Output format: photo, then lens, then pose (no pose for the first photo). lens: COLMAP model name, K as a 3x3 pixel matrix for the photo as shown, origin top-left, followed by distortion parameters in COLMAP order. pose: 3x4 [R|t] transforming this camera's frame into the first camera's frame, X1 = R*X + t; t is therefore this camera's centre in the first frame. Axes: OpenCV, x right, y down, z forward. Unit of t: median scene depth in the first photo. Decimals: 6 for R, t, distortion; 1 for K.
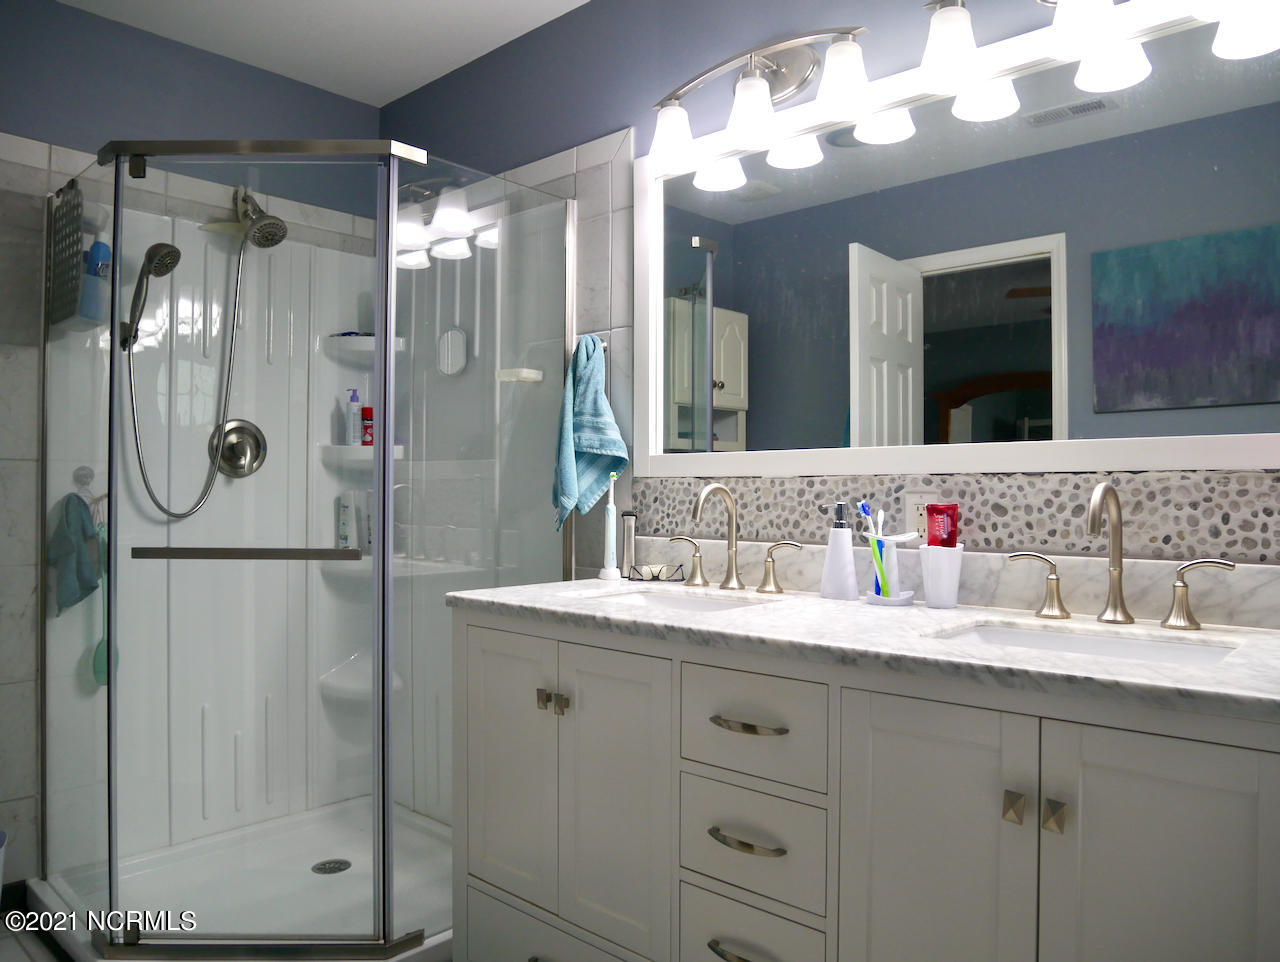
lens RADIAL K [[899.7, 0, 640.0], [0, 899.7, 481.0], [0, 0, 1]] dist [-0.075592, 0.030407]
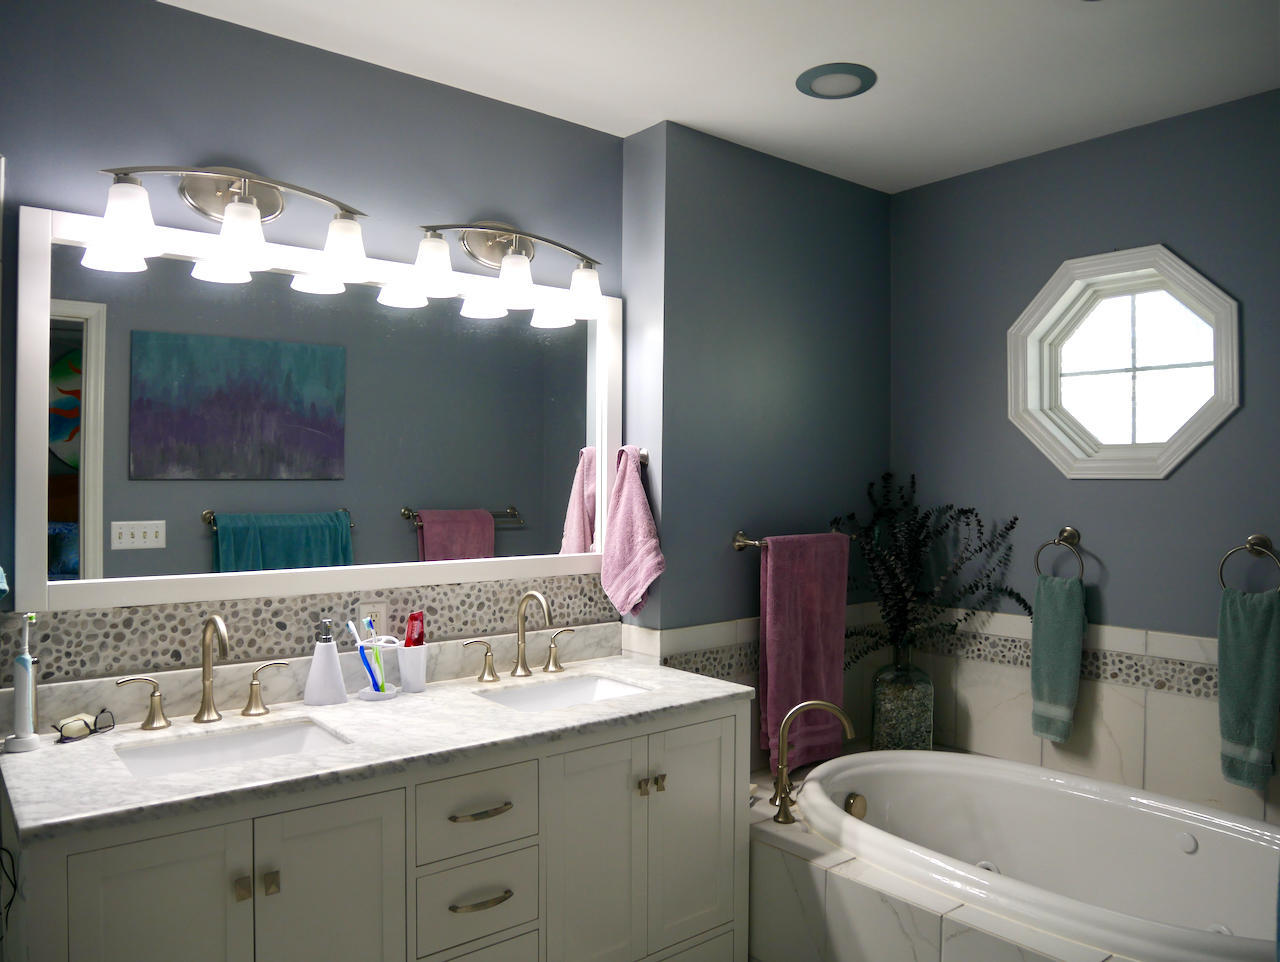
lens RADIAL K [[899.7, 0, 640.0], [0, 899.7, 481.0], [0, 0, 1]] dist [-0.075592, 0.030407]
pose [[0.160303, 0.003500, 0.987062, -0.815293], [-0.012108, 0.999925, -0.001579, -0.152211], [-0.986994, -0.011699, 0.160333, 0.414834]]
